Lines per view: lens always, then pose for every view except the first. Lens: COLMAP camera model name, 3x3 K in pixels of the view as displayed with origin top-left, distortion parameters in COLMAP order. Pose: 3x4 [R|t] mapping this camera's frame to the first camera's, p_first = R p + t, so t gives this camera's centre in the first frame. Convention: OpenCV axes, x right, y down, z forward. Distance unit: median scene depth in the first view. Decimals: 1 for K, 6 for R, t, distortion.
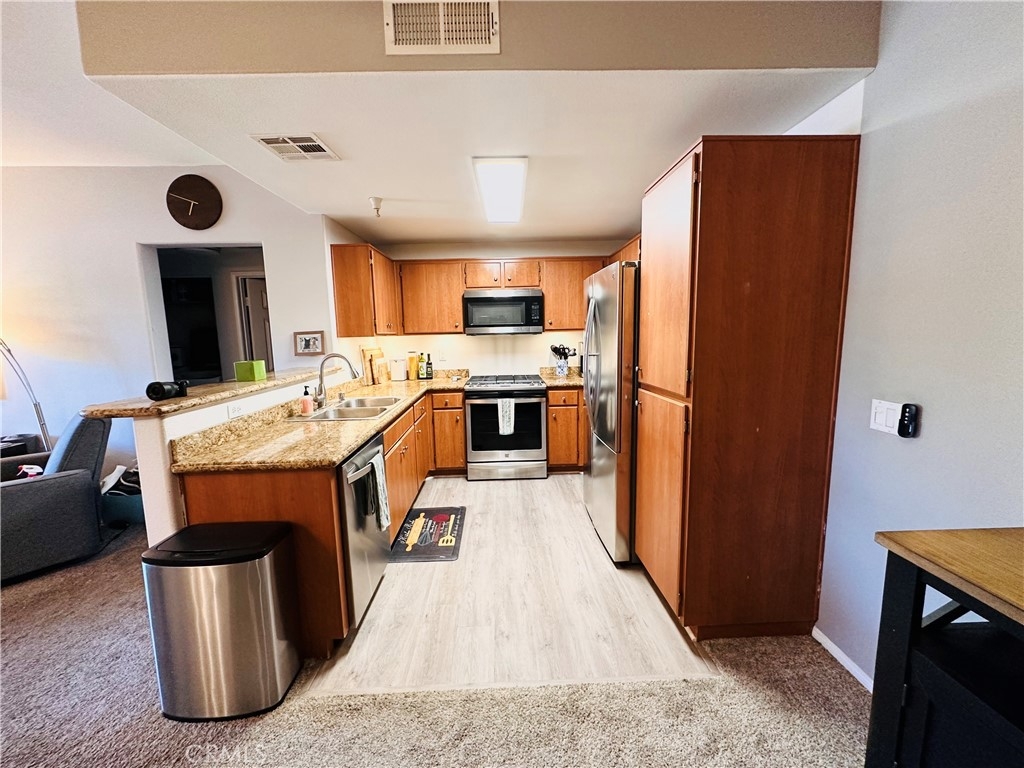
lens RADIAL K [[407.2, 0, 507.6], [0, 407.2, 381.4], [0, 0, 1]] dist [0.003598, 0.000460]
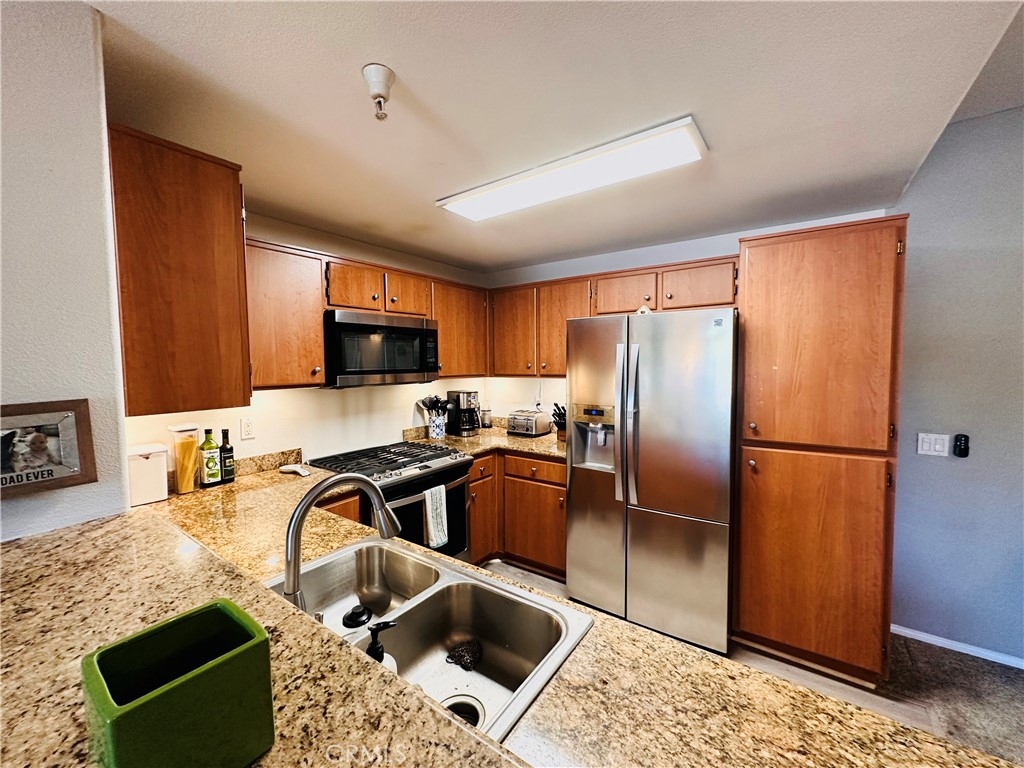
lens RADIAL K [[407.2, 0, 511.5], [0, 407.2, 386.7], [0, 0, 1]] dist [0.003598, 0.000460]
pose [[0.598421, -0.033843, 0.800467, -0.402909], [0.093778, 0.995198, -0.028032, -0.078299], [-0.795675, 0.091841, 0.598721, 0.475805]]
